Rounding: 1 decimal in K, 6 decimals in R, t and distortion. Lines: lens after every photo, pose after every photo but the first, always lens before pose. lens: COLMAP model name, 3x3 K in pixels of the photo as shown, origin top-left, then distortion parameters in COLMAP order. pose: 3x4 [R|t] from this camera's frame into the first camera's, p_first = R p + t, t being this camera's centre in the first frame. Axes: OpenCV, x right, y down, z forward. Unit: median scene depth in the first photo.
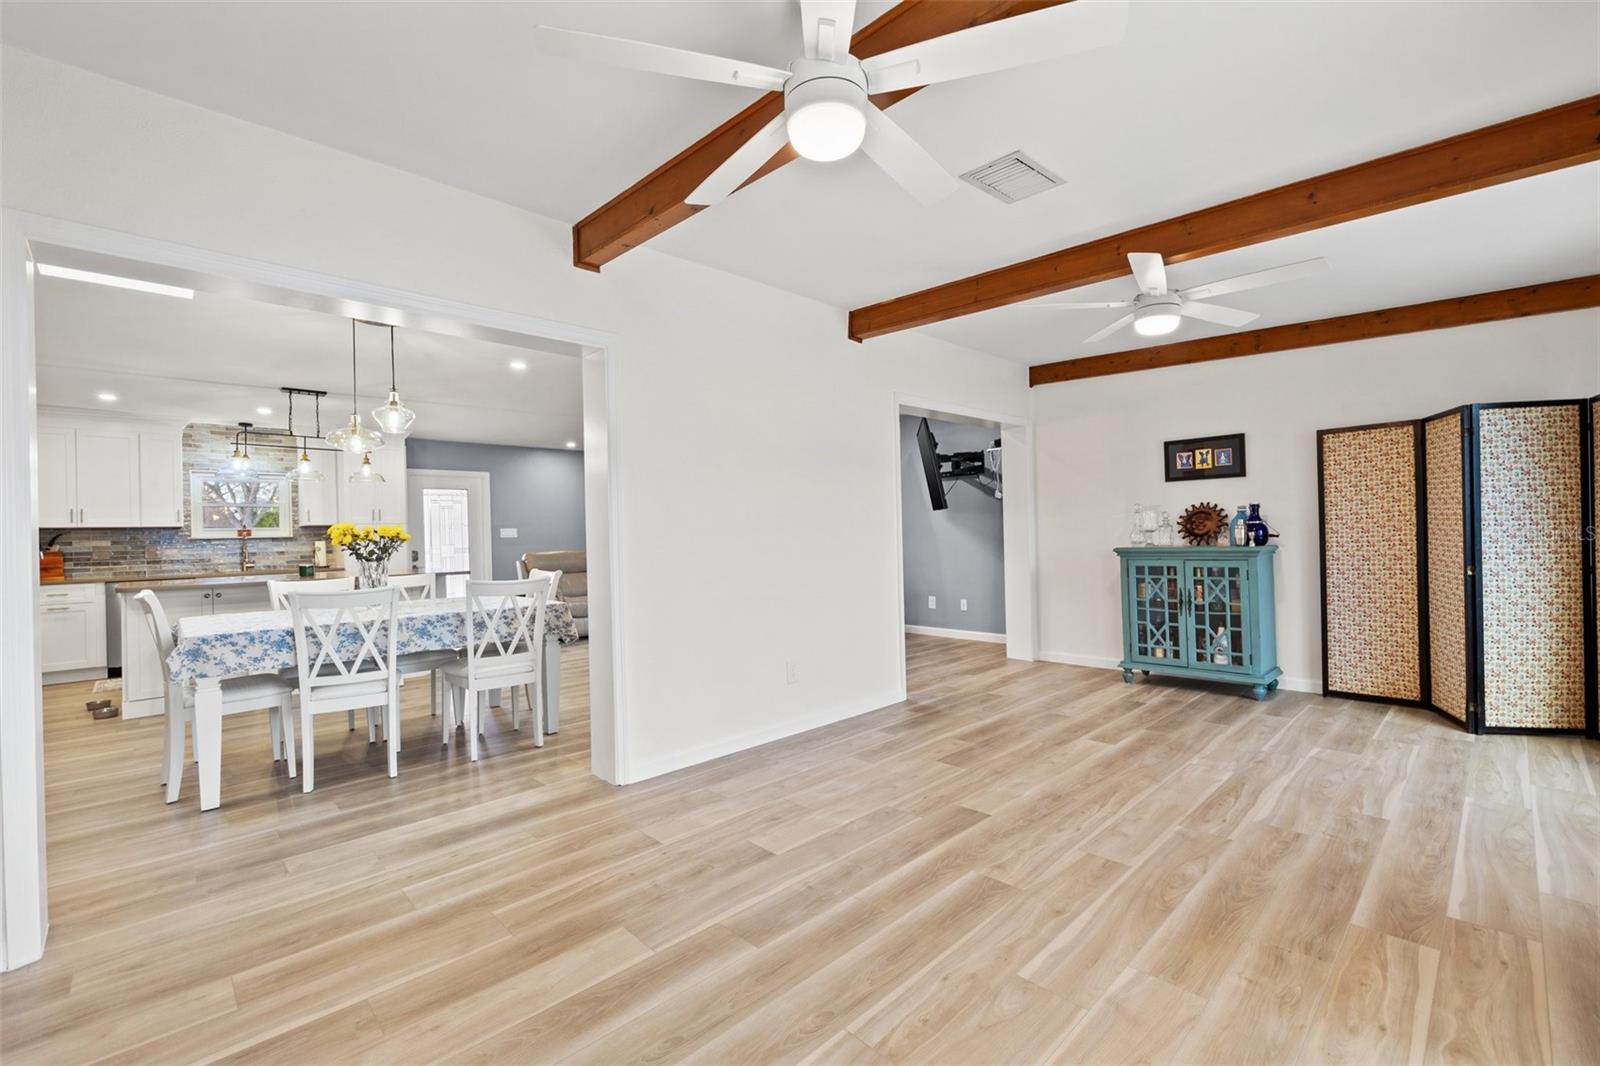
lens RADIAL K [[673.2, 0, 778.3], [0, 673.2, 531.1], [0, 0, 1]] dist [-0.000121, -0.000148]
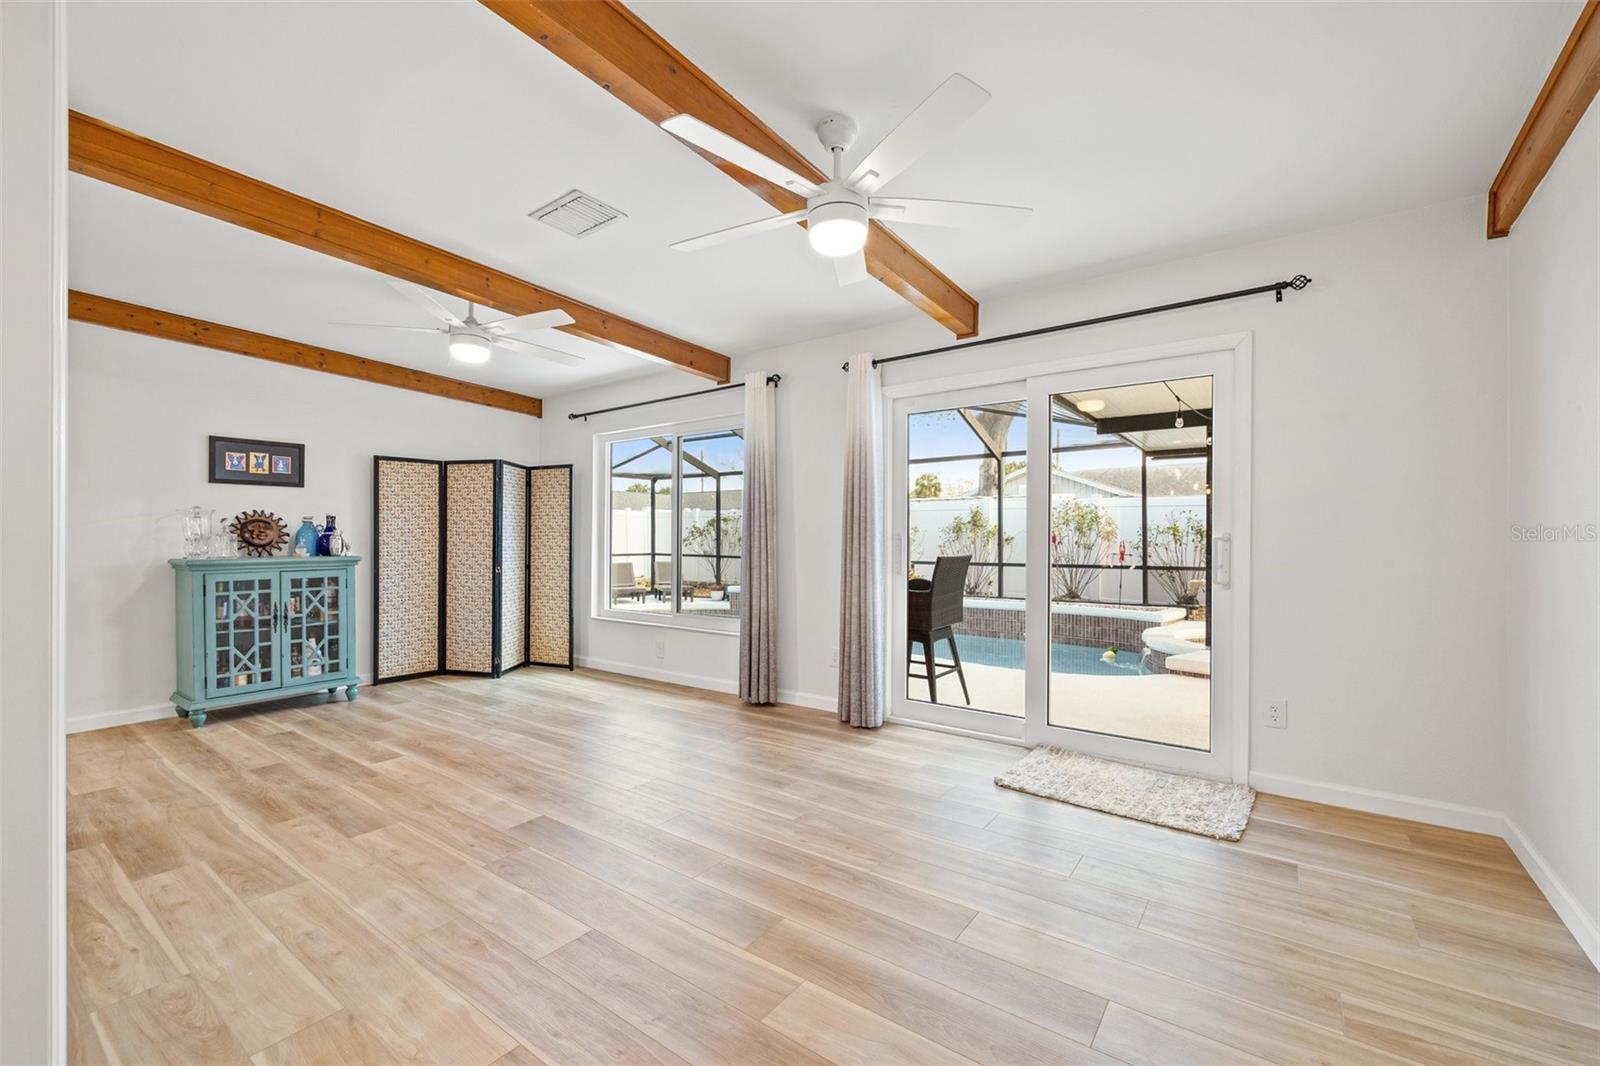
lens RADIAL K [[673.2, 0, 797.5], [0, 673.2, 532.1], [0, 0, 1]] dist [-0.000121, -0.000148]
pose [[-0.181108, 0.030920, 0.982977, -0.460908], [-0.002305, 0.999490, -0.031864, 0.017231], [-0.983460, -0.008036, -0.180945, 0.492194]]
